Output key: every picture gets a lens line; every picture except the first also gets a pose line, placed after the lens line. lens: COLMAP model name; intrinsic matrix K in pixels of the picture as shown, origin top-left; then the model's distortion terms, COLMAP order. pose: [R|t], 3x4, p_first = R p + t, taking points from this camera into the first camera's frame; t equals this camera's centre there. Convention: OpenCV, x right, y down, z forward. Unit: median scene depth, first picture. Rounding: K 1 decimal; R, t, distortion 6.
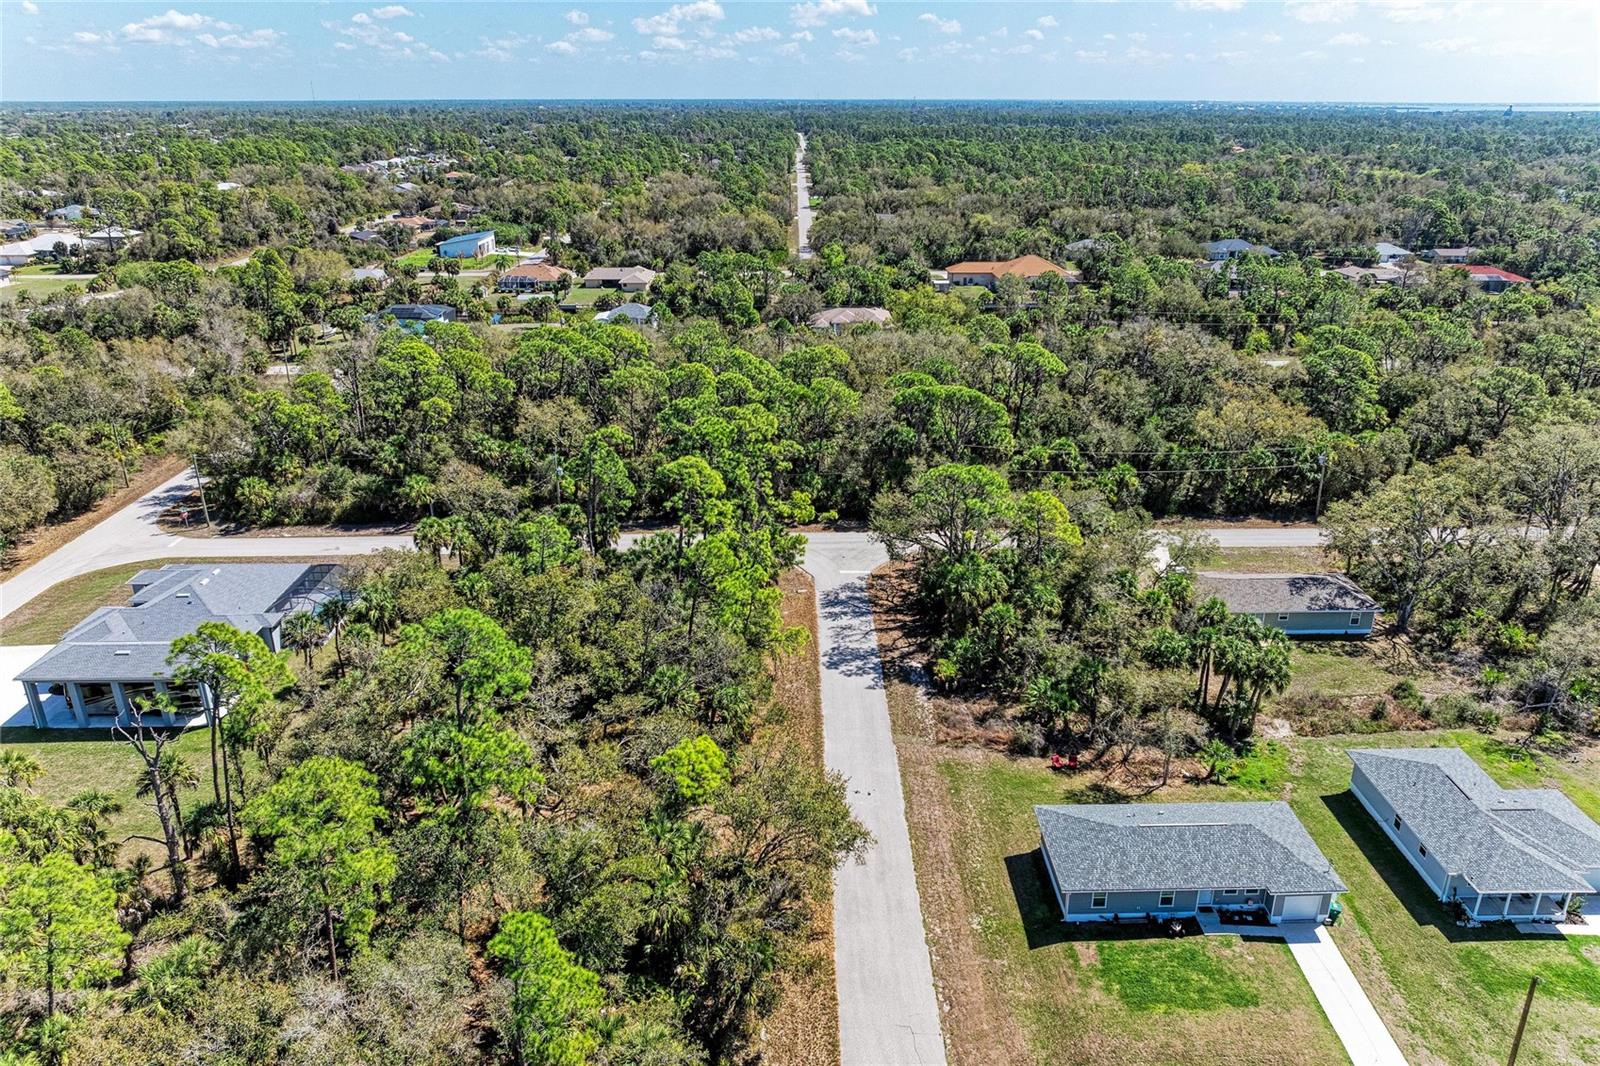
lens RADIAL K [[1144.6, 0, 800.0], [0, 1144.6, 533.0], [0, 0, 1]] dist [-0.009161, 0.003438]
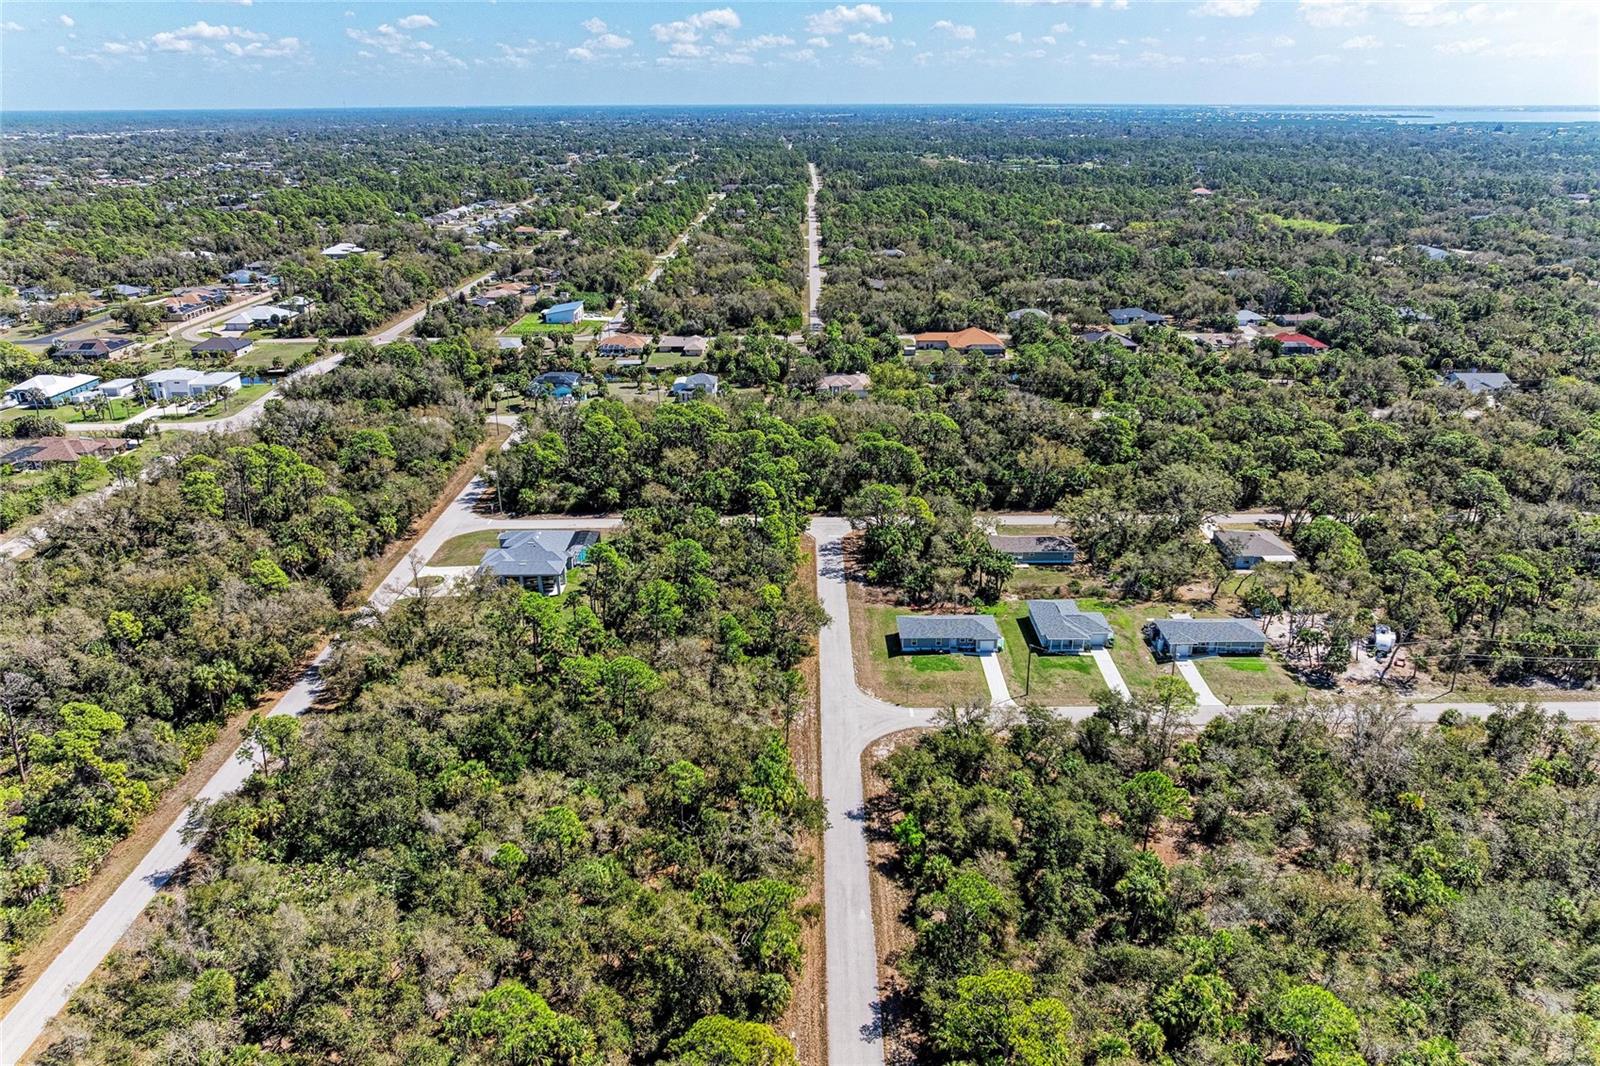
lens RADIAL K [[1144.6, 0, 800.0], [0, 1144.6, 533.0], [0, 0, 1]] dist [-0.009161, 0.003438]
pose [[0.999942, 0.001480, -0.010622, 0.002534], [-0.001508, 0.999995, -0.002658, 0.013979], [0.010618, 0.002674, 0.999940, -0.421251]]
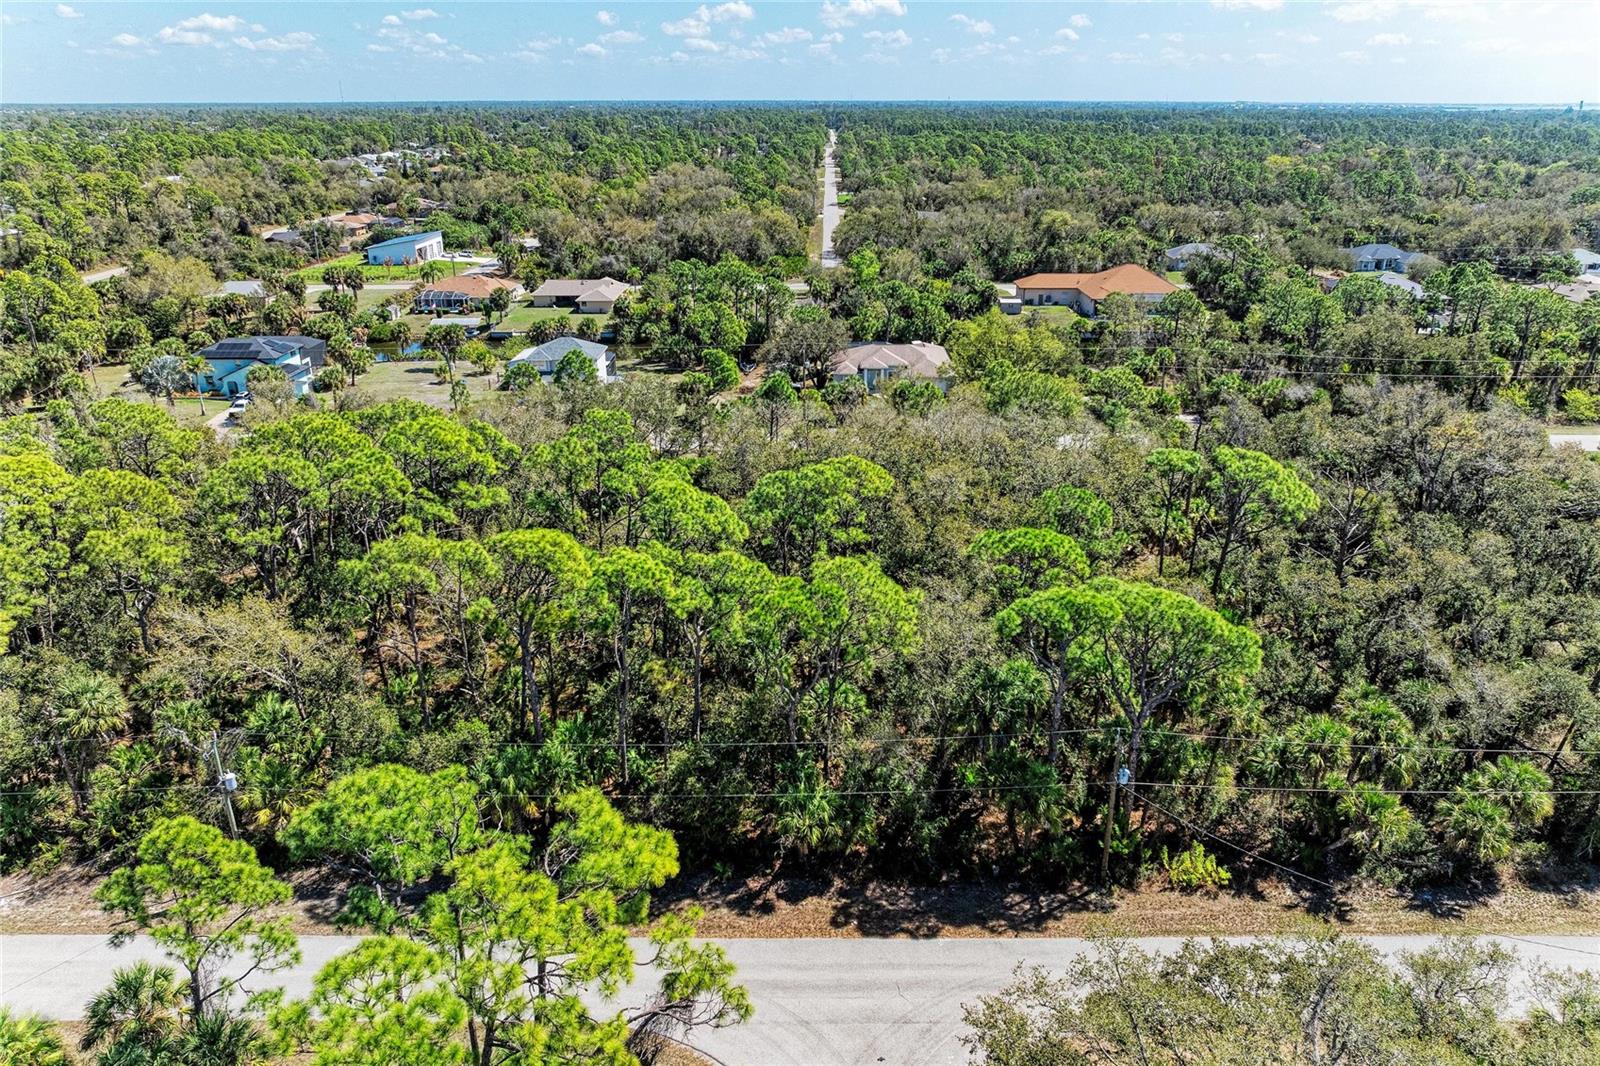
lens RADIAL K [[1139.2, 0, 800.0], [0, 1139.2, 533.0], [0, 0, 1]] dist [-0.011653, -0.004210]
pose [[0.999627, 0.008403, -0.025969, 0.007907], [-0.008400, 0.999965, 0.000240, -0.068035], [0.025970, -0.000022, 0.999663, 0.259422]]
